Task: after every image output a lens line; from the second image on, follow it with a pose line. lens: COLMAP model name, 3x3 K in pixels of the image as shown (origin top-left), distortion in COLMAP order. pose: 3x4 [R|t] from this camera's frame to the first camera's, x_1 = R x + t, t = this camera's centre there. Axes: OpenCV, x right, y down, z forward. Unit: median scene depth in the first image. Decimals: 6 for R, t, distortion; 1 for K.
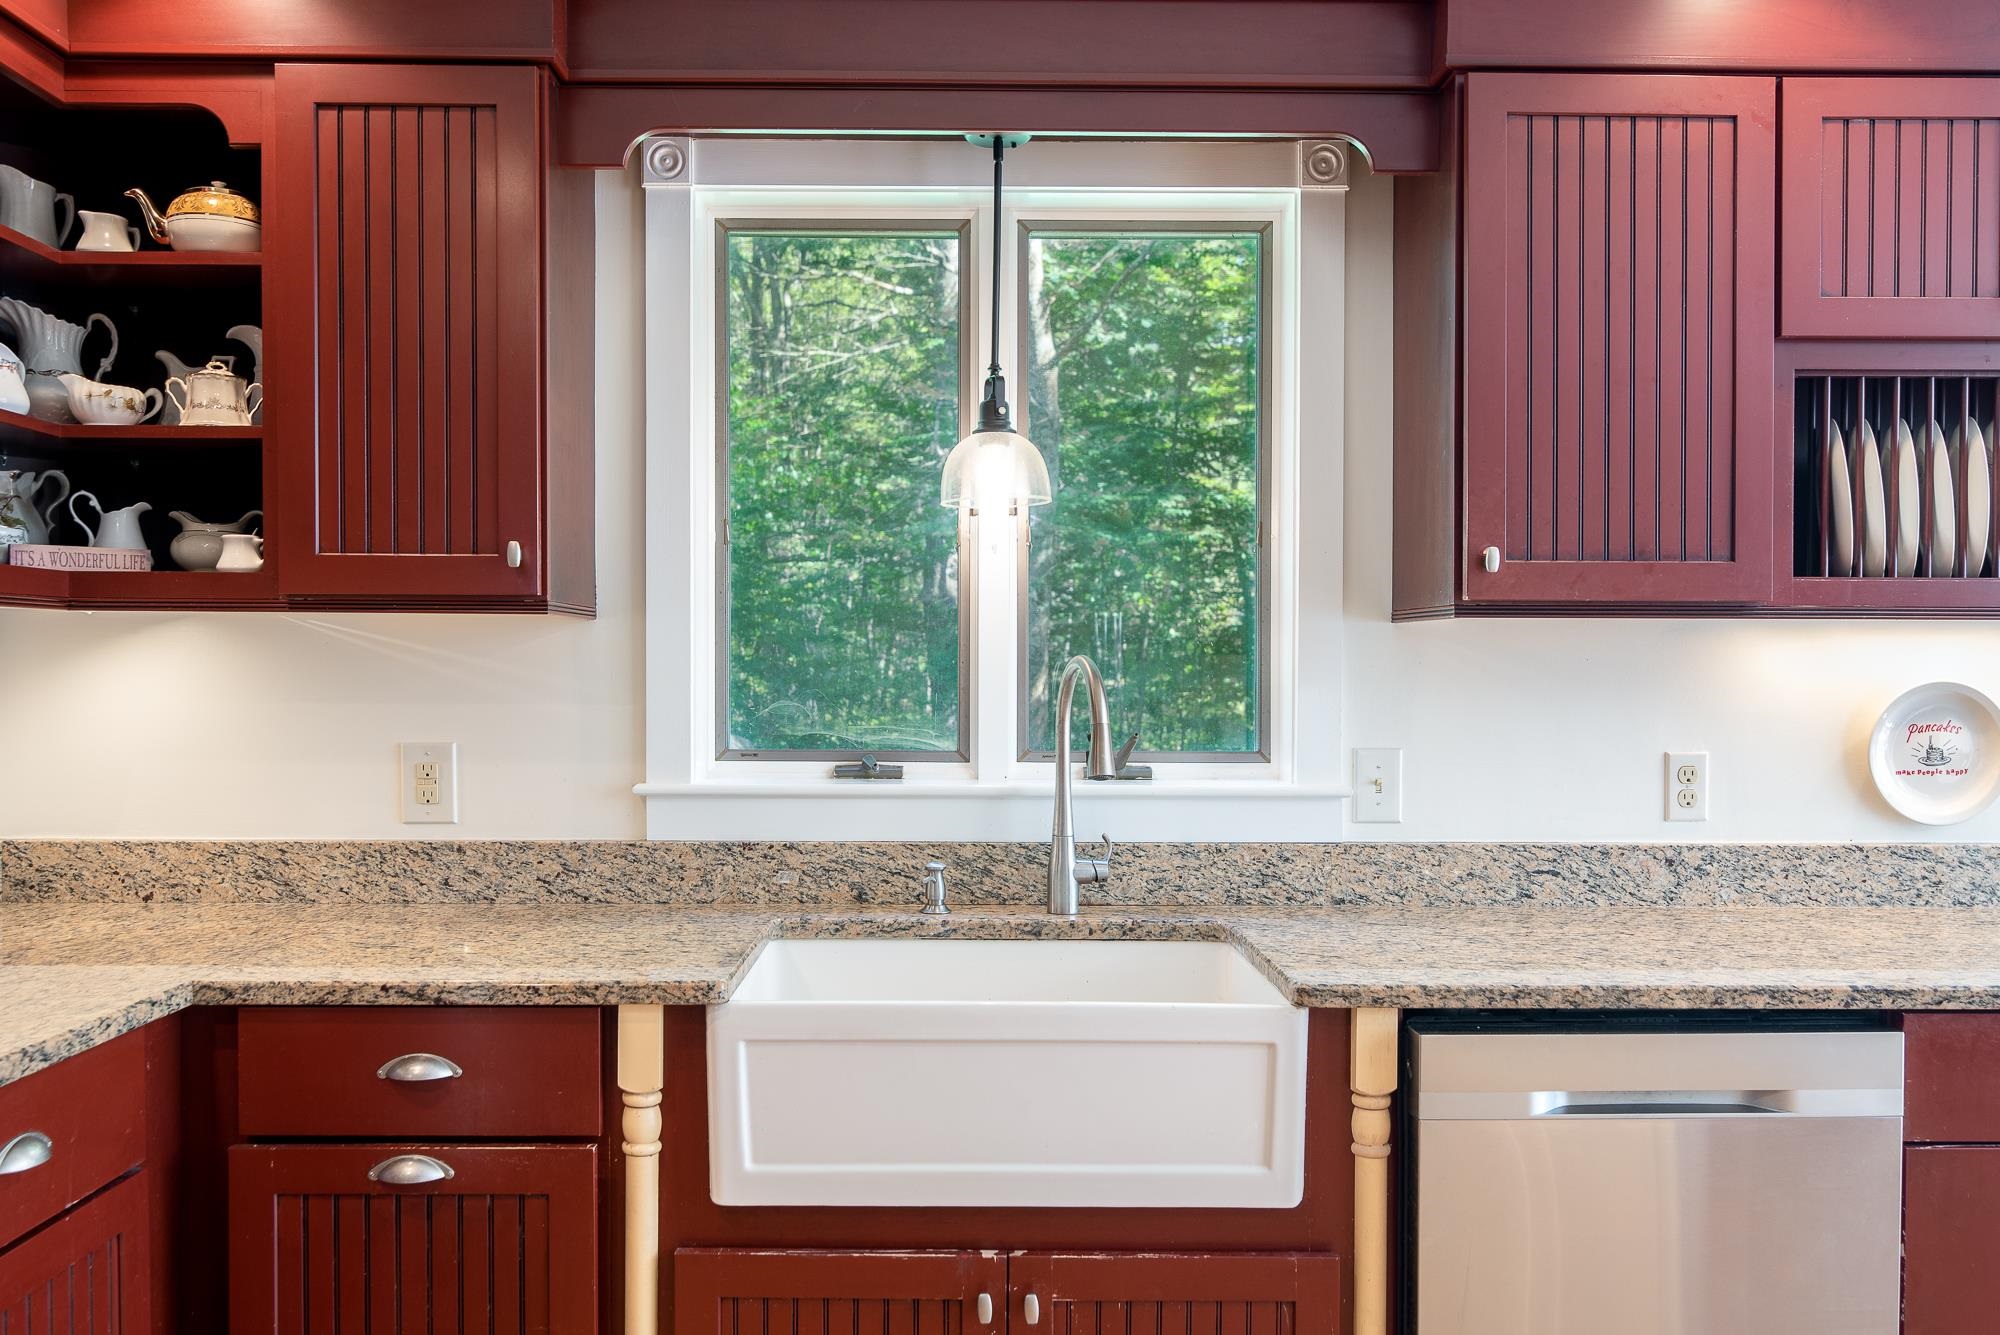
lens RADIAL K [[1560.6, 0, 954.5], [0, 1560.6, 671.4], [0, 0, 1]] dist [0.004722, -0.000531]
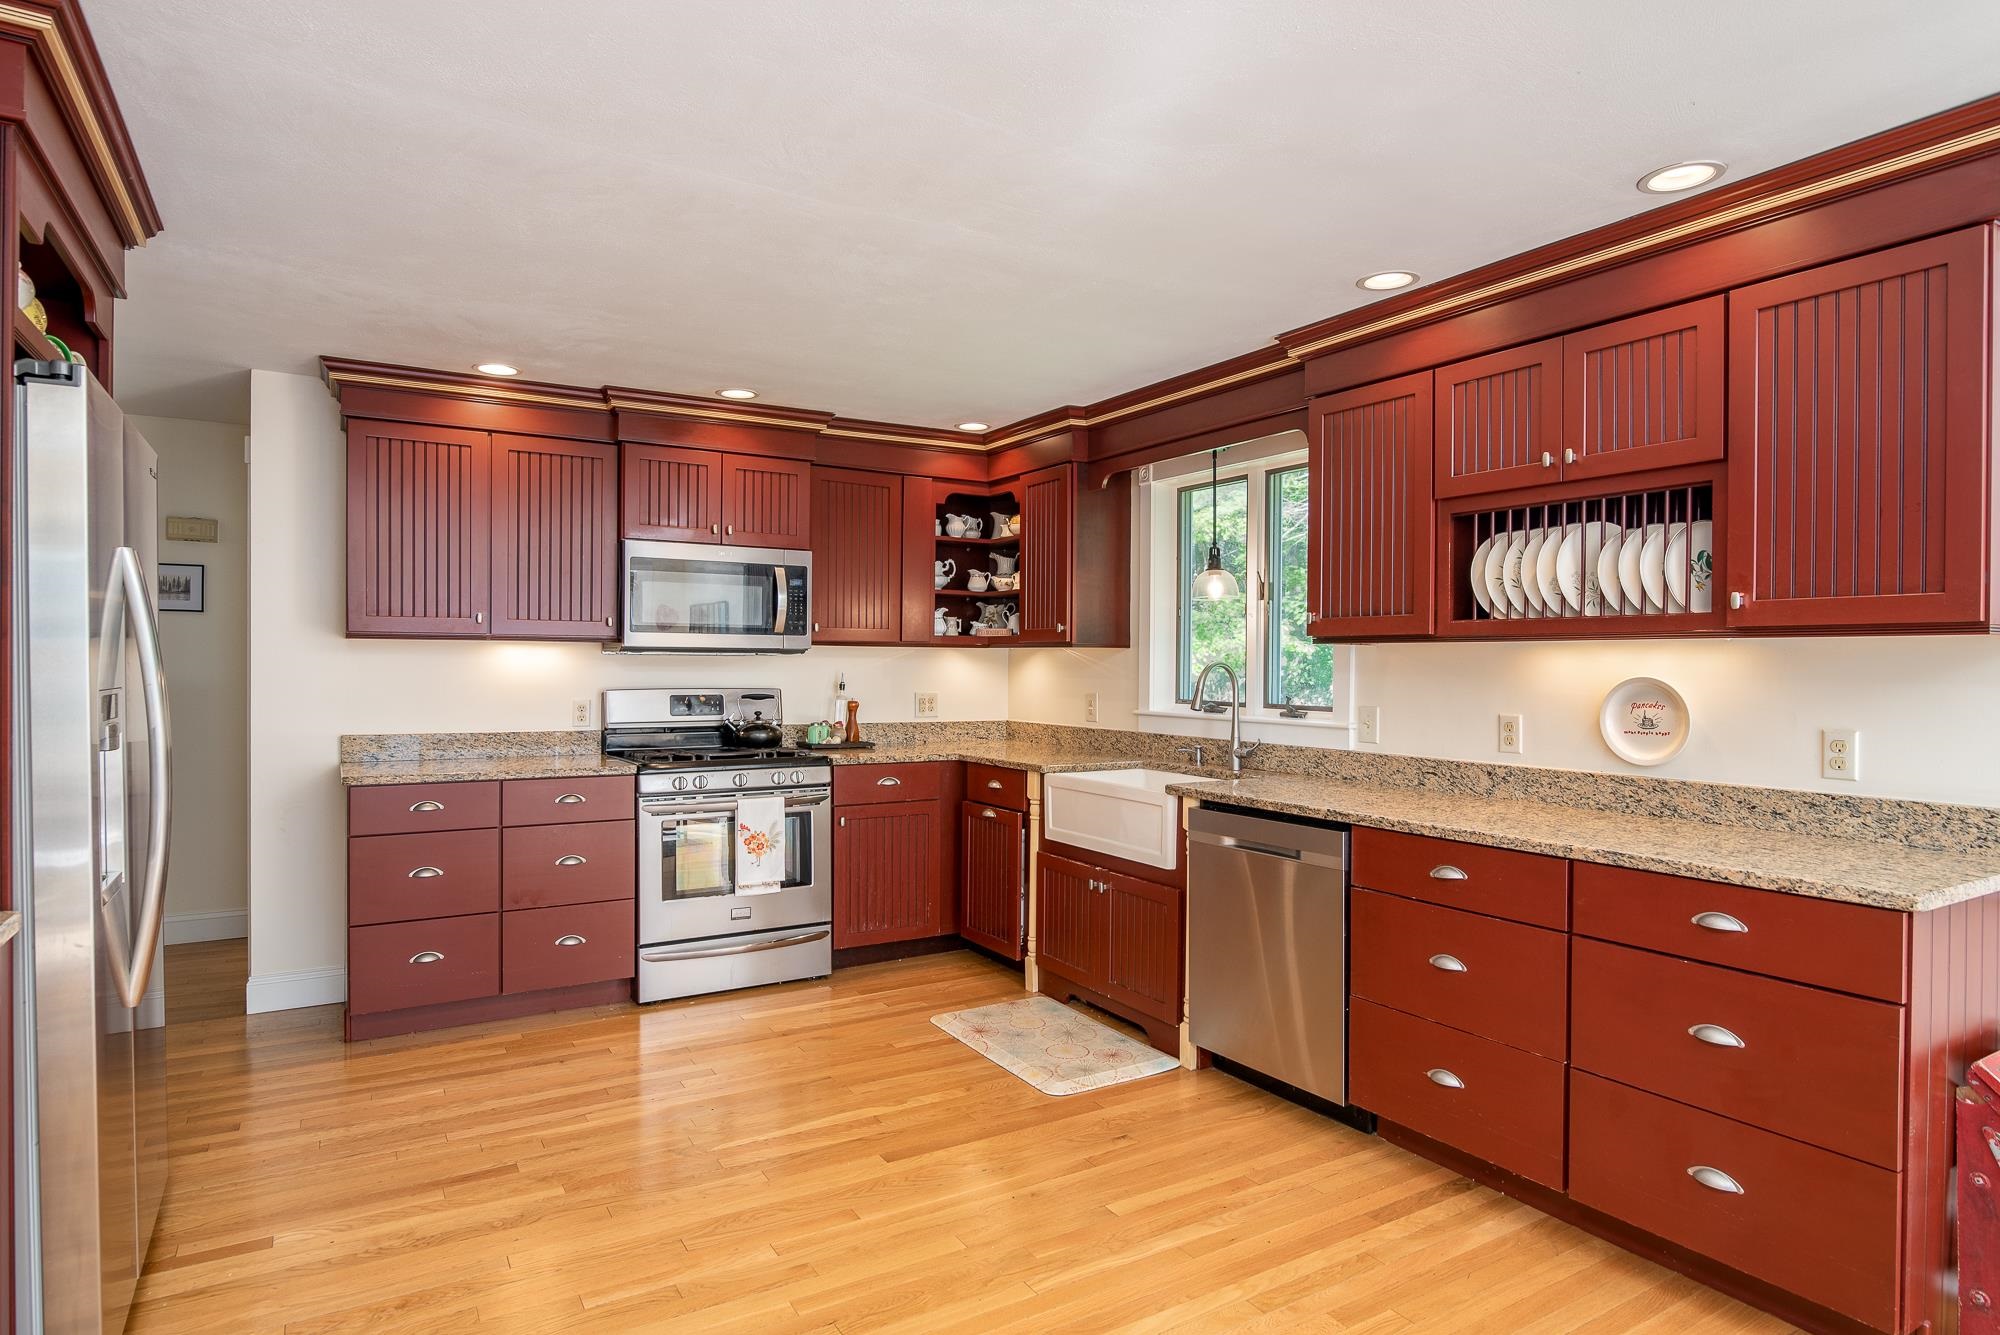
lens RADIAL K [[1109.4, 0, 1006.7], [0, 1109.4, 663.2], [0, 0, 1]] dist [0.001003, -0.001211]
pose [[0.517271, 0.000131, -0.855822, 1.416526], [-0.006003, 0.999976, -0.003475, 0.000286], [0.855801, 0.006936, 0.517259, -0.179241]]
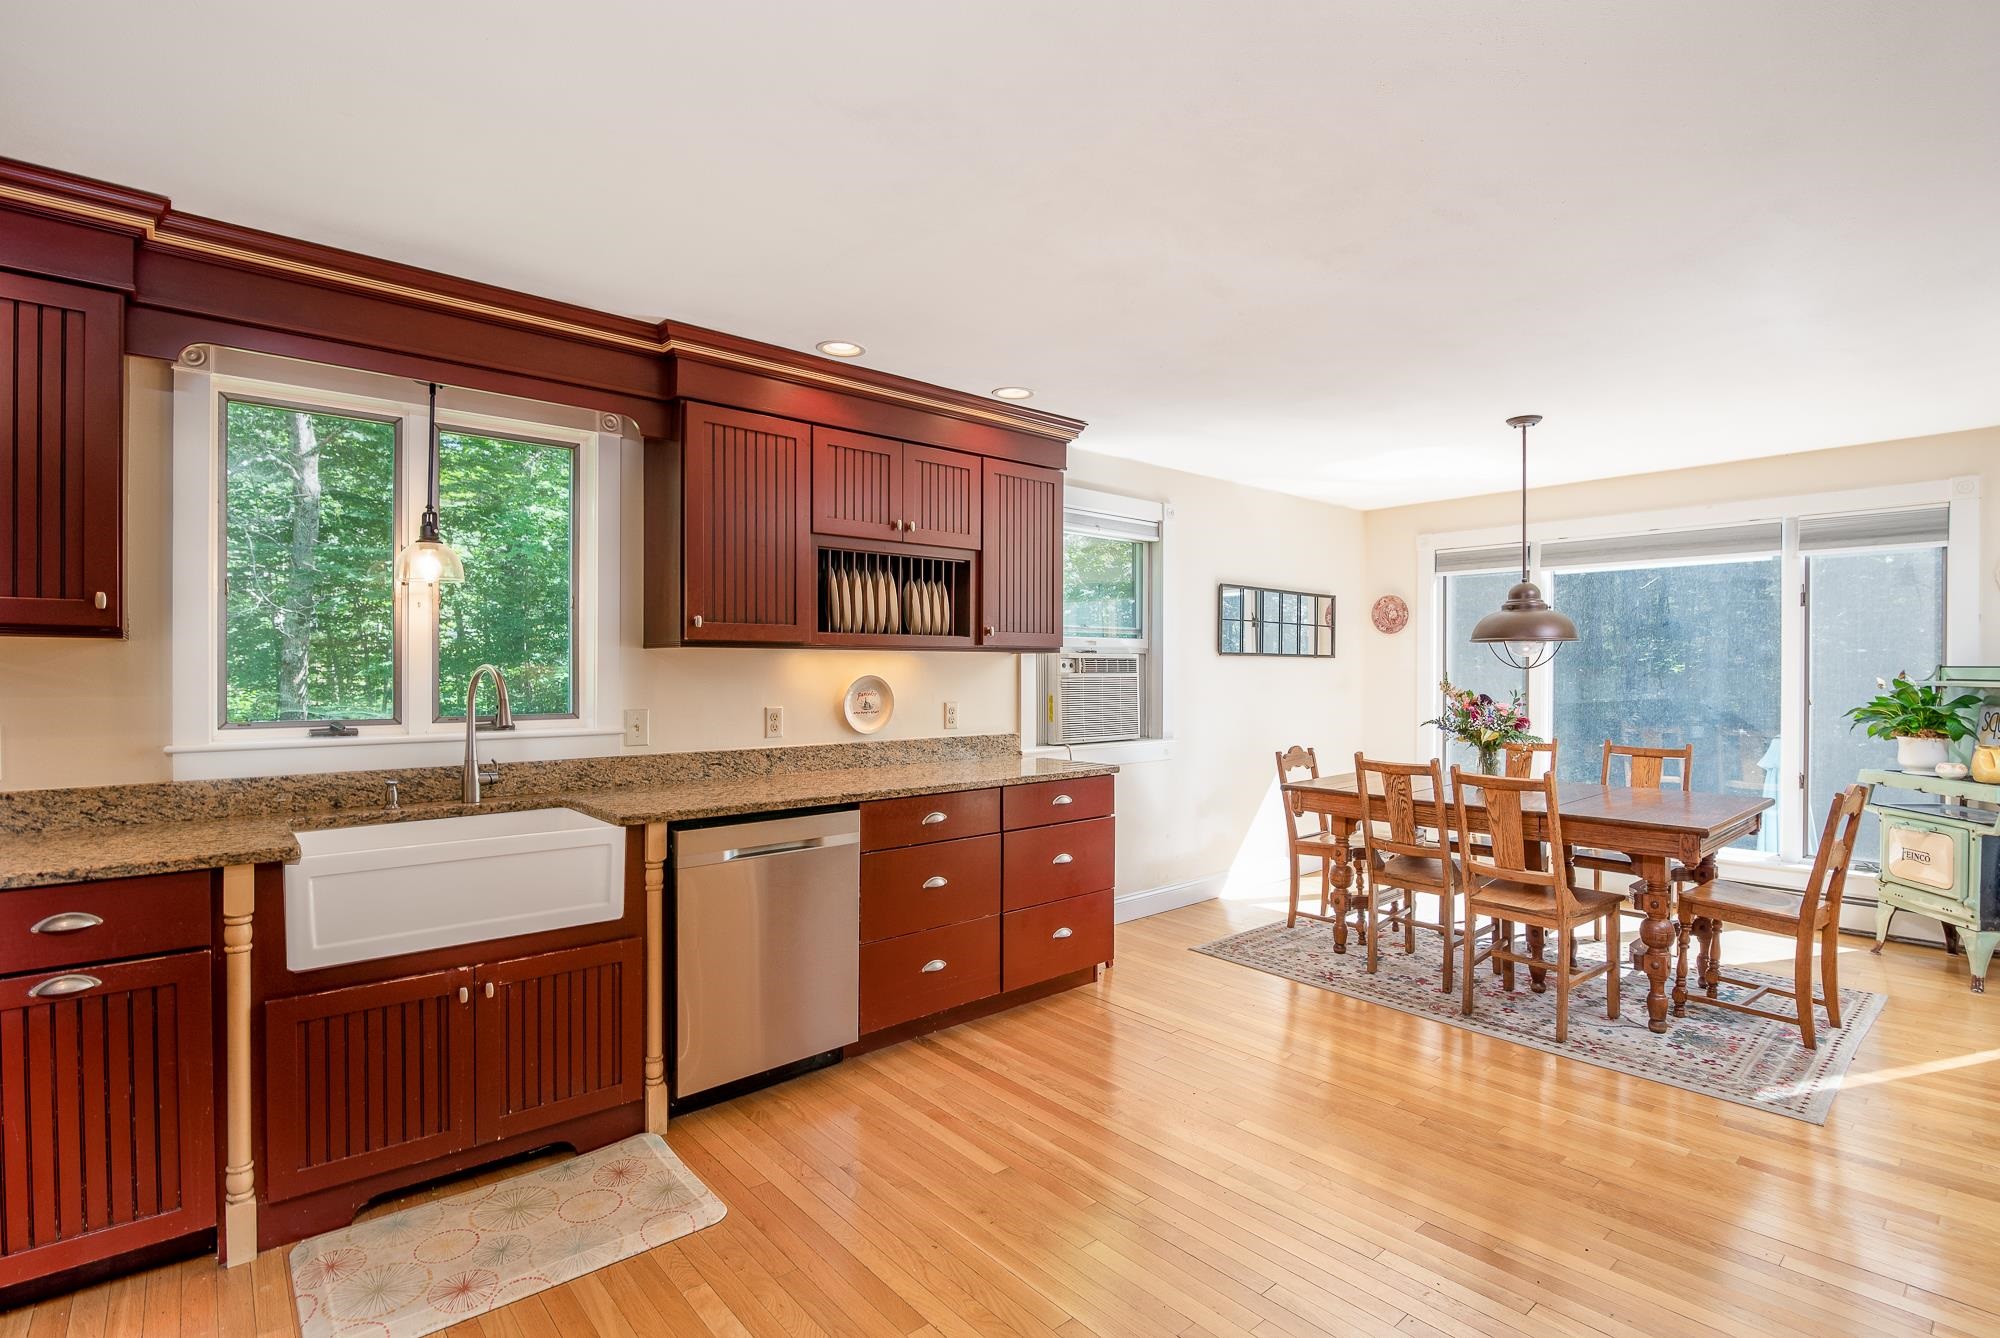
lens RADIAL K [[953.4, 0, 1016.3], [0, 953.4, 673.5], [0, 0, 1]] dist [-0.020433, 0.001052]
pose [[0.749914, -0.005736, 0.661511, -0.201716], [0.004882, 0.999983, 0.003137, 0.000298], [-0.661518, 0.000877, 0.749929, -0.298040]]
